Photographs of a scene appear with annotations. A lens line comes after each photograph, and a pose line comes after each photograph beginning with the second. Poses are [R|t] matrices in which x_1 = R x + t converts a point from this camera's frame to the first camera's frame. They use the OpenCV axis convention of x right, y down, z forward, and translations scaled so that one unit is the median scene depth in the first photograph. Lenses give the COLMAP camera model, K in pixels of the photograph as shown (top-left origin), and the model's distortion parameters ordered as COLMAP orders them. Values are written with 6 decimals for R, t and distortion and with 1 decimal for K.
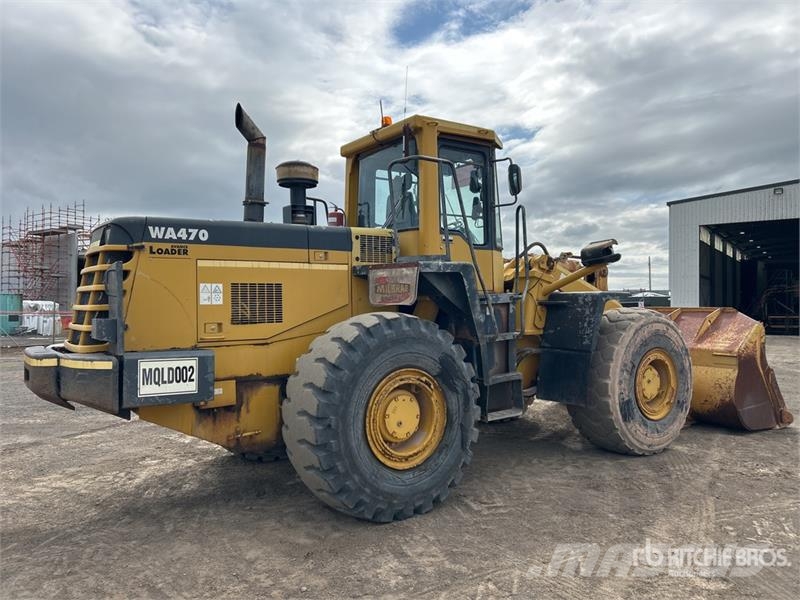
lens RADIAL K [[601.2, 0, 393.0], [0, 601.2, 299.3], [0, 0, 1]] dist [0.081230, -0.079658]
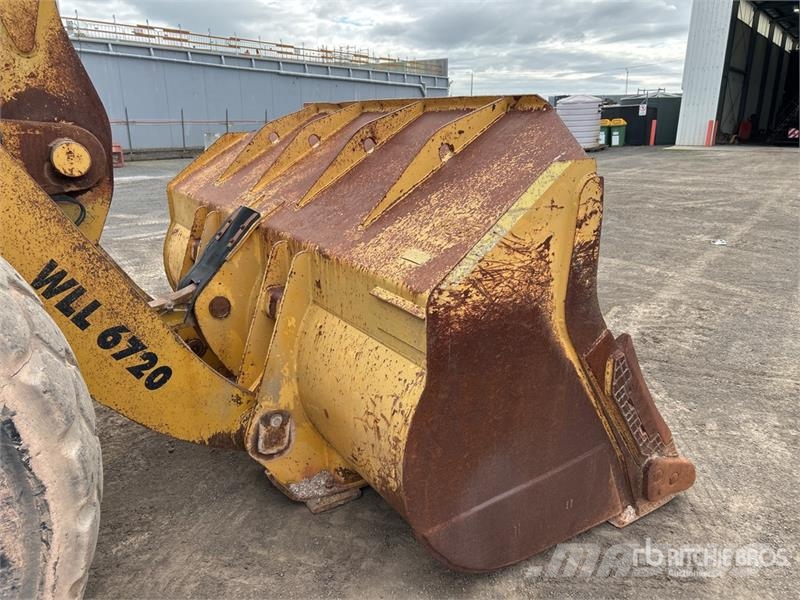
lens RADIAL K [[601.2, 0, 393.0], [0, 601.2, 299.3], [0, 0, 1]] dist [0.081230, -0.079658]
pose [[0.999257, 0.004475, -0.038282, 0.755772], [0.007257, 0.953626, 0.300906, 0.028483], [0.037853, -0.300960, 0.952885, 1.077572]]
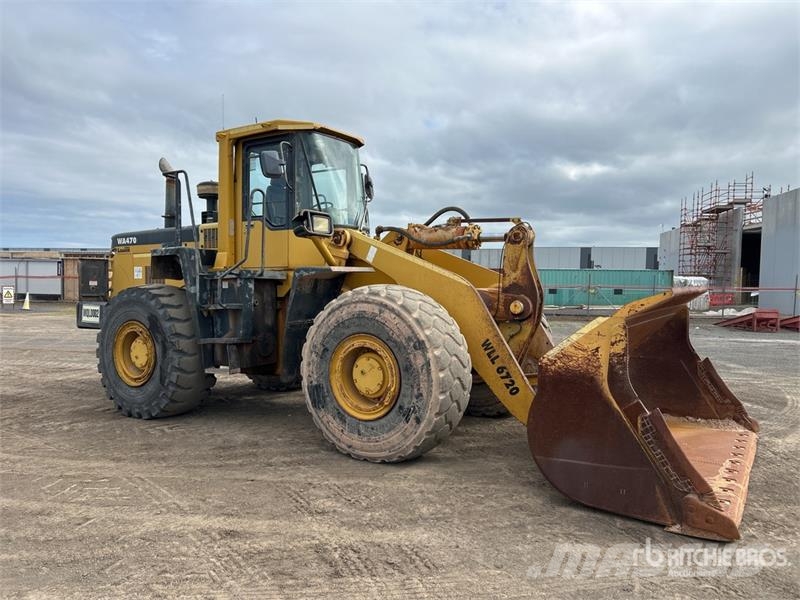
lens RADIAL K [[601.2, 0, 393.0], [0, 601.2, 299.3], [0, 0, 1]] dist [0.081230, -0.079658]
pose [[0.382062, 0.033385, -0.923533, 1.428971], [0.002906, 0.999299, 0.037326, 0.004571], [0.924132, -0.016945, 0.381697, 0.867167]]
